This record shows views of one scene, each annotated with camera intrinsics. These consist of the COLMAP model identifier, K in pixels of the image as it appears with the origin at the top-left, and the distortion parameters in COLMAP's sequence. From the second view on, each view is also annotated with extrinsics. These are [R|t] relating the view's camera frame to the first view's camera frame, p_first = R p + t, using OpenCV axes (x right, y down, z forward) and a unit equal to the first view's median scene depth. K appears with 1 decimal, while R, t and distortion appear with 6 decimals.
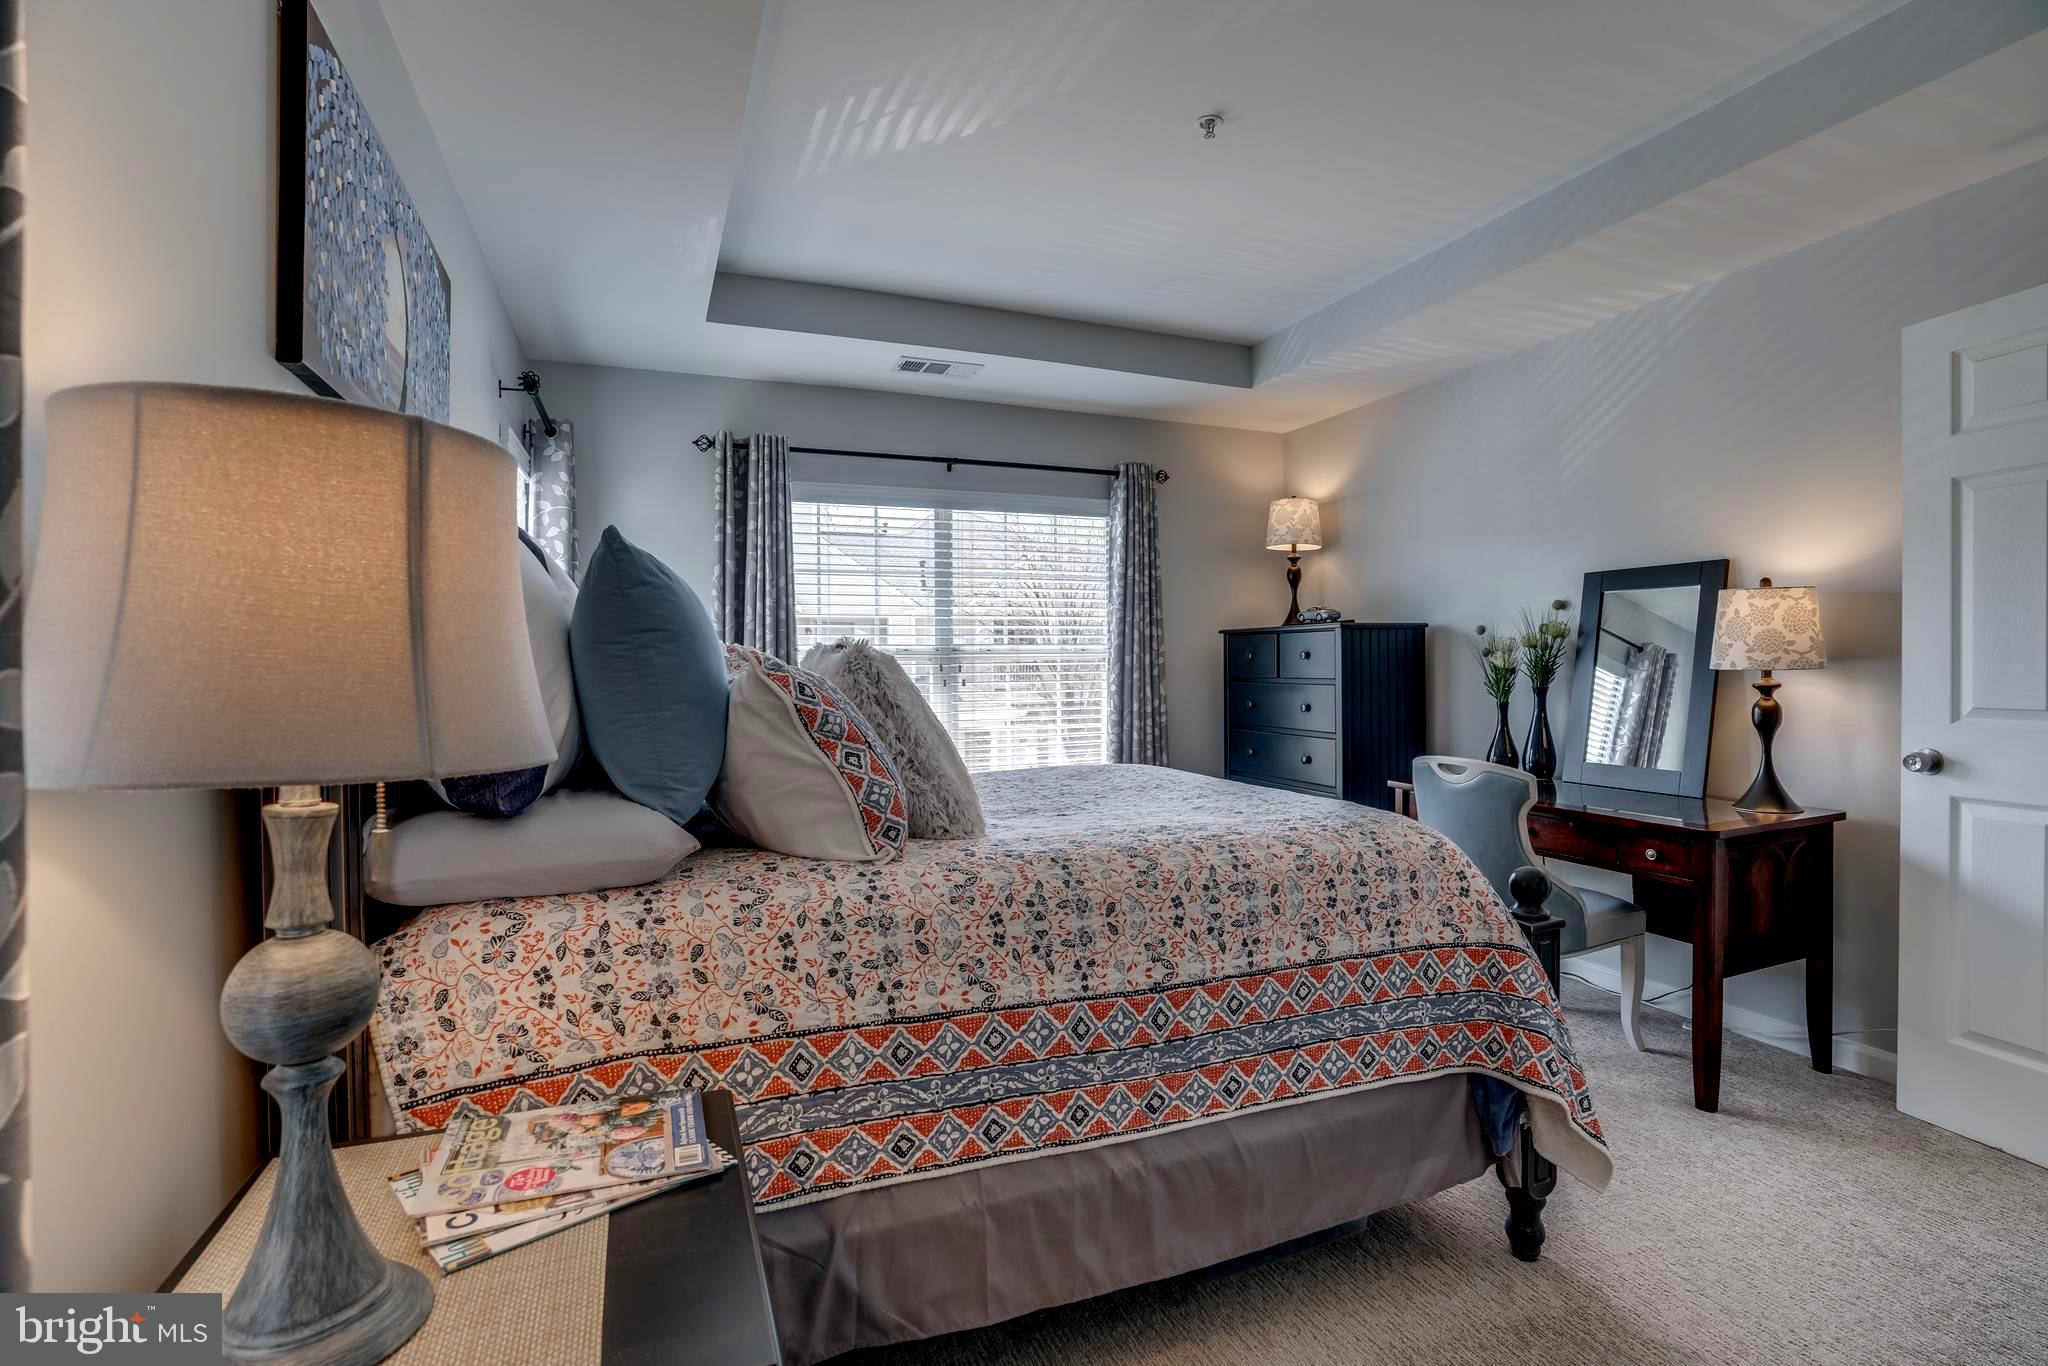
lens RADIAL K [[948.0, 0, 1024.0], [0, 948.0, 683.0], [0, 0, 1]] dist [-0.069538, 0.000186]
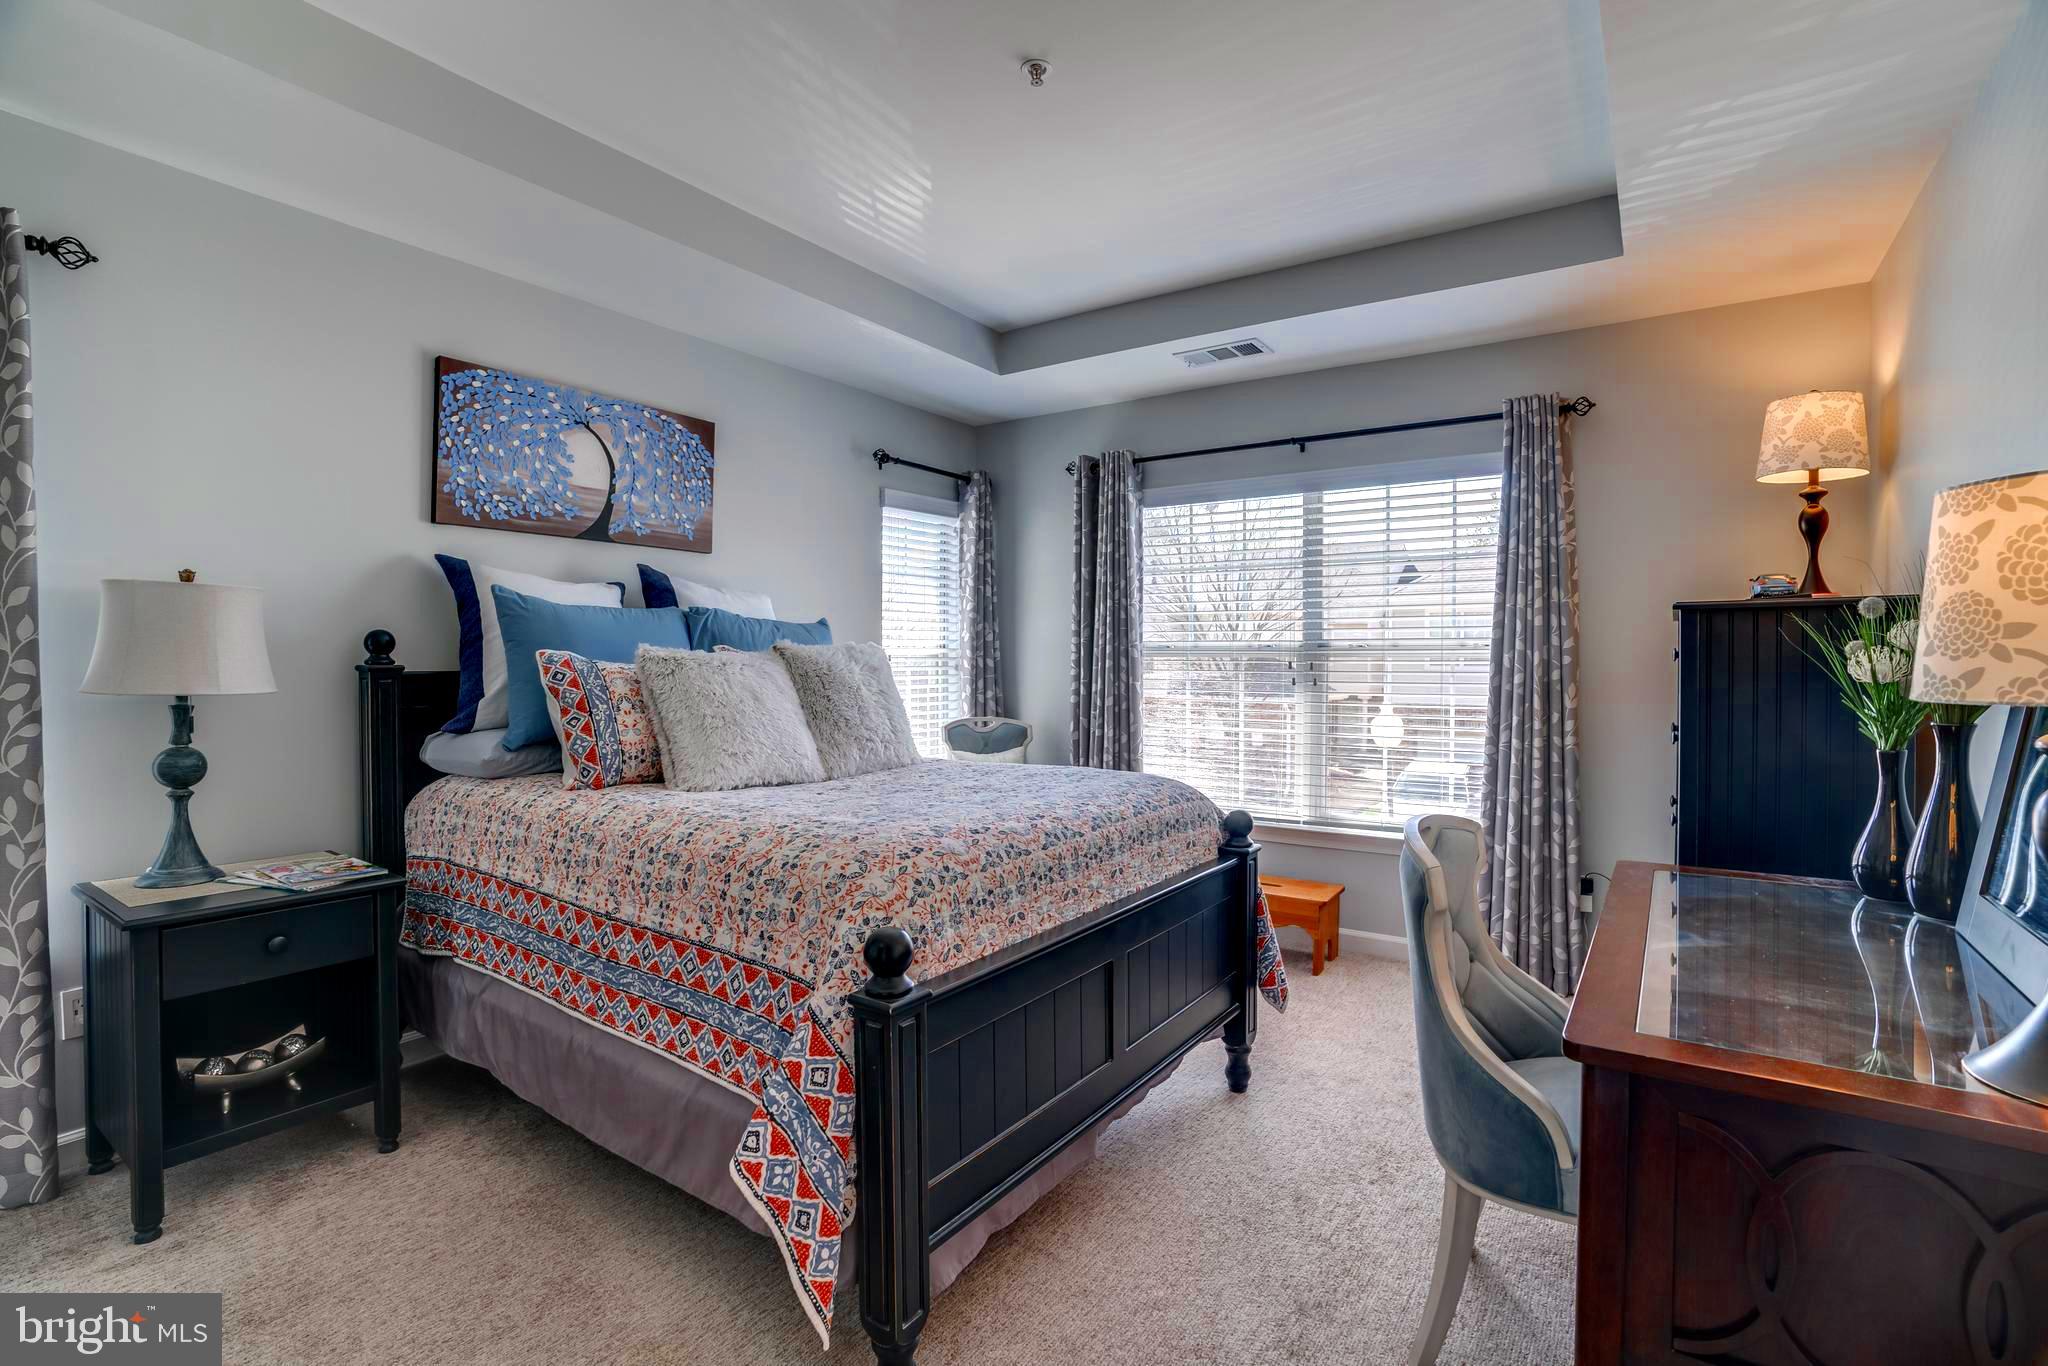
lens RADIAL K [[933.2, 0, 1024.0], [0, 933.2, 683.0], [0, 0, 1]] dist [-0.045170, 0.000419]
pose [[0.545409, 0.033044, -0.837518, 0.601423], [-0.024771, 0.999422, 0.023301, -0.014812], [0.837804, 0.008038, 0.545912, 0.315861]]
